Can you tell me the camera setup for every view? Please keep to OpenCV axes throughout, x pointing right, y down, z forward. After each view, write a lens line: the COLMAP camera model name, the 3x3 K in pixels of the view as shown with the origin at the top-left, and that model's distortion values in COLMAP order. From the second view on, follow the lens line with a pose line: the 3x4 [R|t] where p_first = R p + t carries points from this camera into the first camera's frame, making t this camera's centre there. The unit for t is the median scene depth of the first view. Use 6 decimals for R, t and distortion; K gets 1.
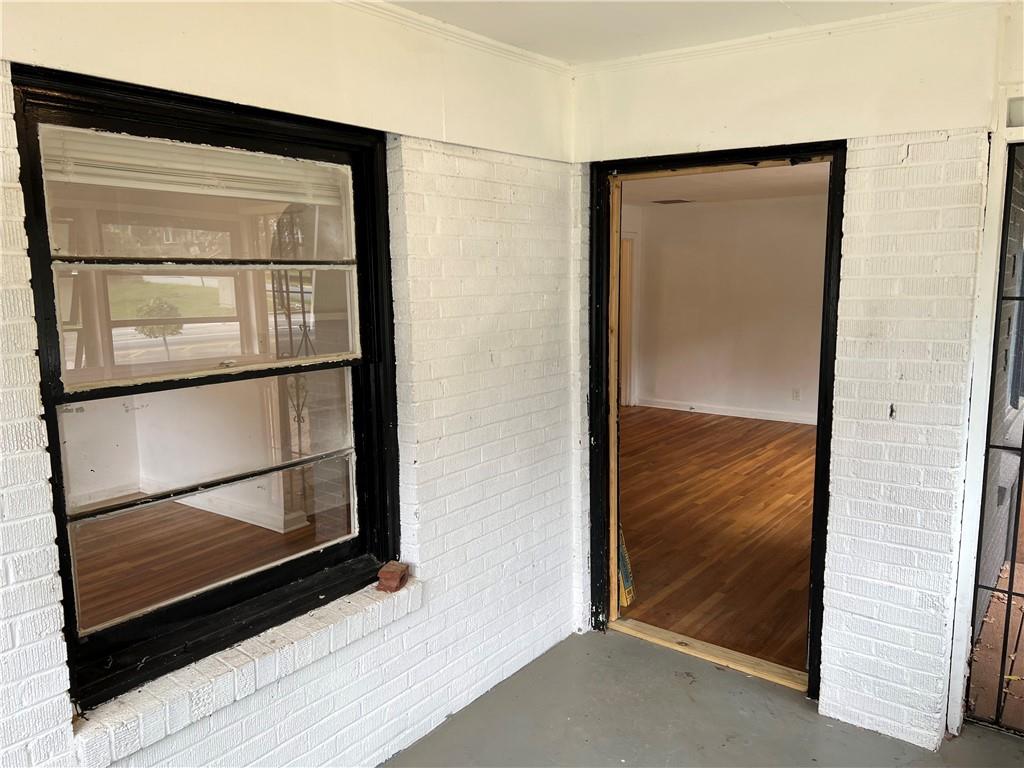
lens RADIAL K [[768.5, 0, 508.8], [0, 768.5, 381.7], [0, 0, 1]] dist [0.043015, -0.040805]
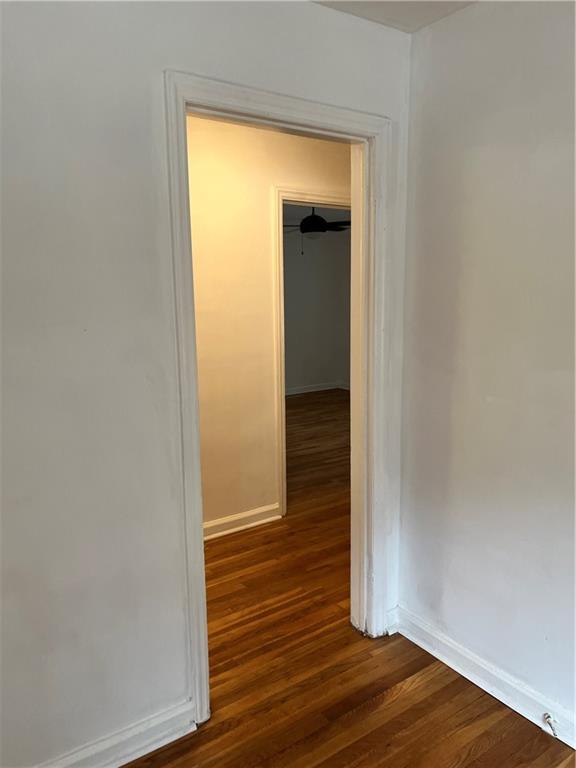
lens RADIAL K [[576.4, 0, 290.4], [0, 576.4, 384.9], [0, 0, 1]] dist [0.043015, -0.040805]
pose [[0.952705, 0.054161, -0.299031, 0.289453], [-0.041312, 0.997938, 0.049128, -0.139536], [0.301075, -0.034451, 0.952978, 1.090404]]
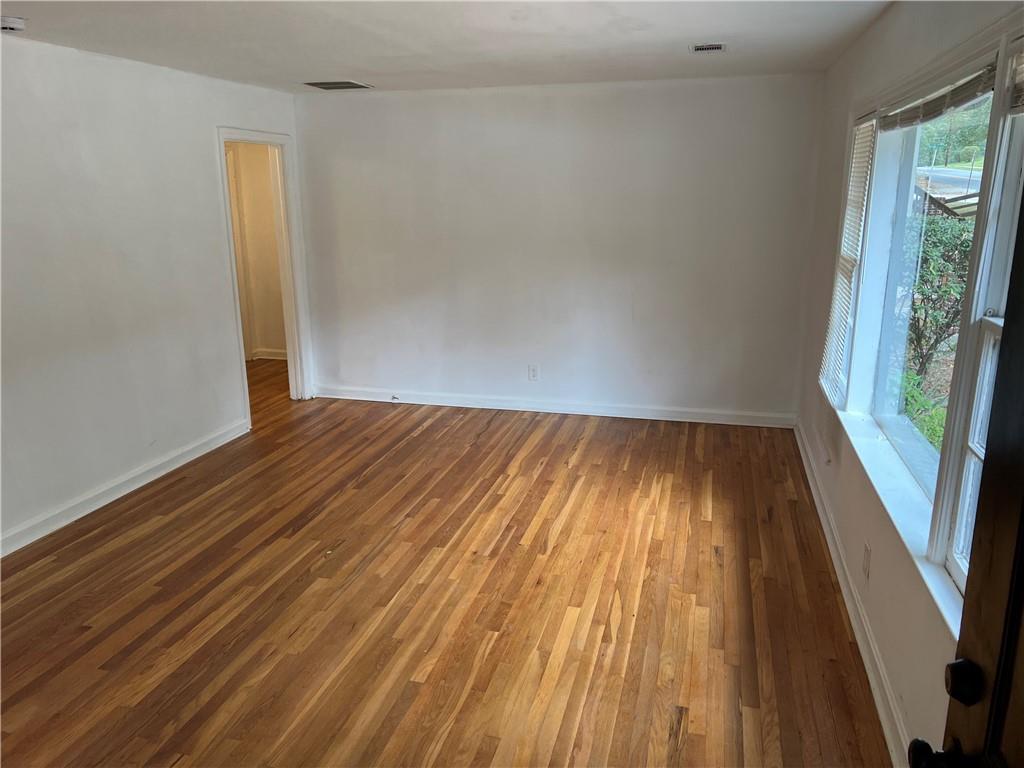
lens RADIAL K [[768.5, 0, 521.7], [0, 768.5, 376.2], [0, 0, 1]] dist [0.043015, -0.040805]
pose [[0.919978, -0.090969, 0.381267, 0.112819], [0.053734, 0.992783, 0.107217, -0.076055], [-0.388269, -0.078150, 0.918226, 0.446601]]
